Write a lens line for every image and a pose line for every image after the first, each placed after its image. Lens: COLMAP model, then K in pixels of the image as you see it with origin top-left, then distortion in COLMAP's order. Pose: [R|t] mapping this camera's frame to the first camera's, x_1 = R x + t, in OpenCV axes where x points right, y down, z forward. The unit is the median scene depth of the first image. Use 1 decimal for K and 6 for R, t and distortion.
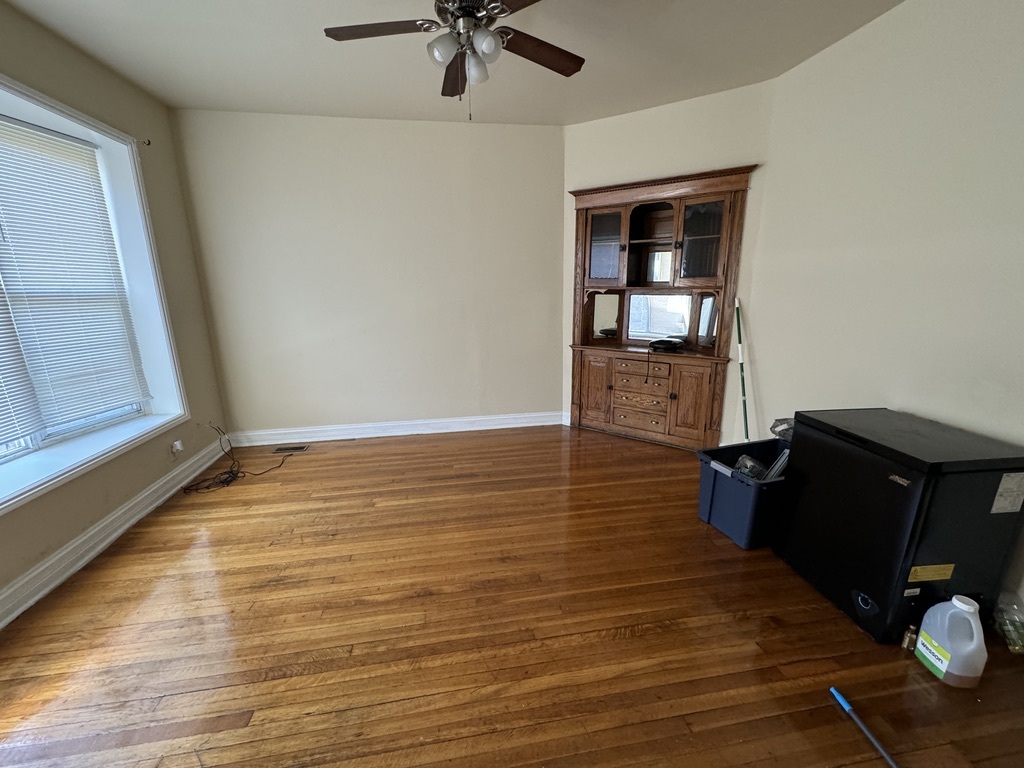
lens RADIAL K [[410.7, 0, 512.7], [0, 410.7, 380.7], [0, 0, 1]] dist [-0.001755, 0.000763]
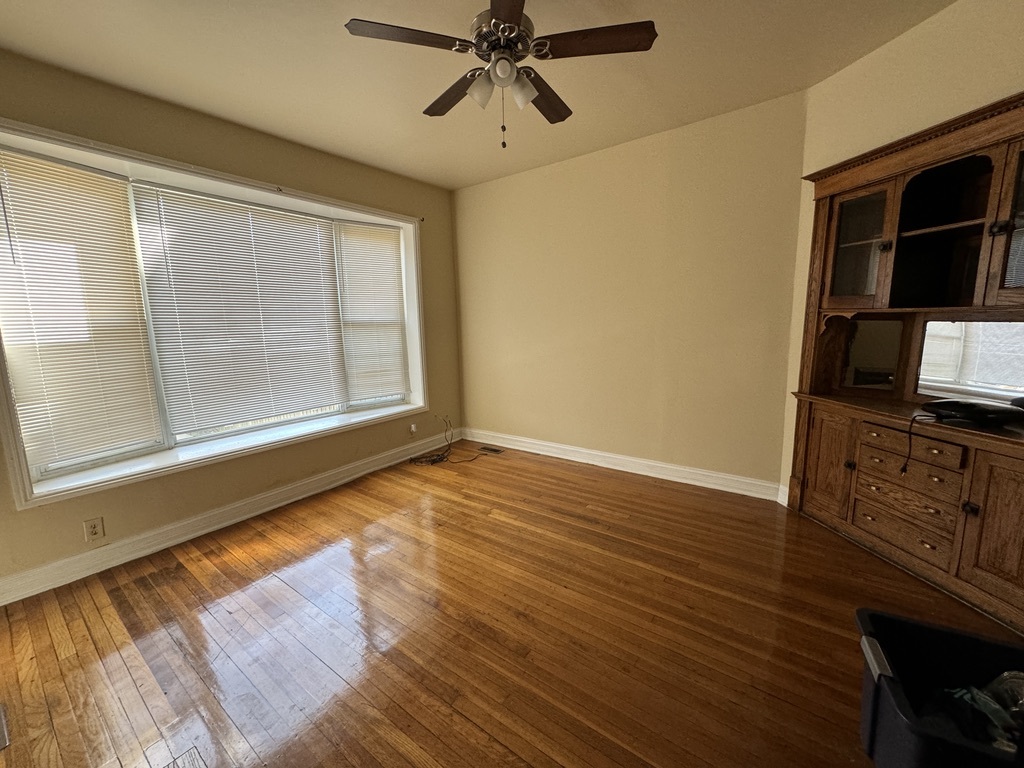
lens RADIAL K [[410.7, 0, 510.9], [0, 410.7, 381.1], [0, 0, 1]] dist [-0.001755, 0.000763]
pose [[0.697052, 0.100756, -0.709906, 0.401835], [-0.143821, 0.989603, -0.000764, -0.047680], [0.702448, 0.102632, 0.704296, 0.223344]]
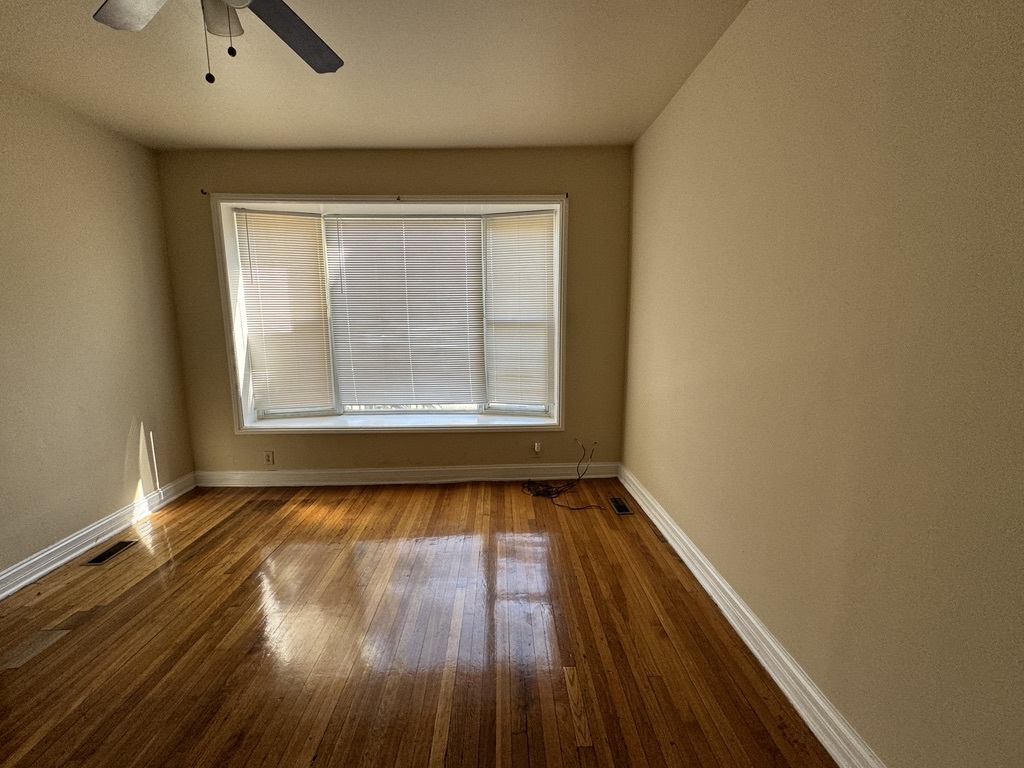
lens RADIAL K [[410.7, 0, 510.2], [0, 410.7, 381.5], [0, 0, 1]] dist [-0.001755, 0.000763]
pose [[-0.140568, 0.165398, -0.976158, 0.340412], [-0.208147, 0.958976, 0.192460, -0.240107], [0.967944, 0.230238, -0.100374, 0.995152]]
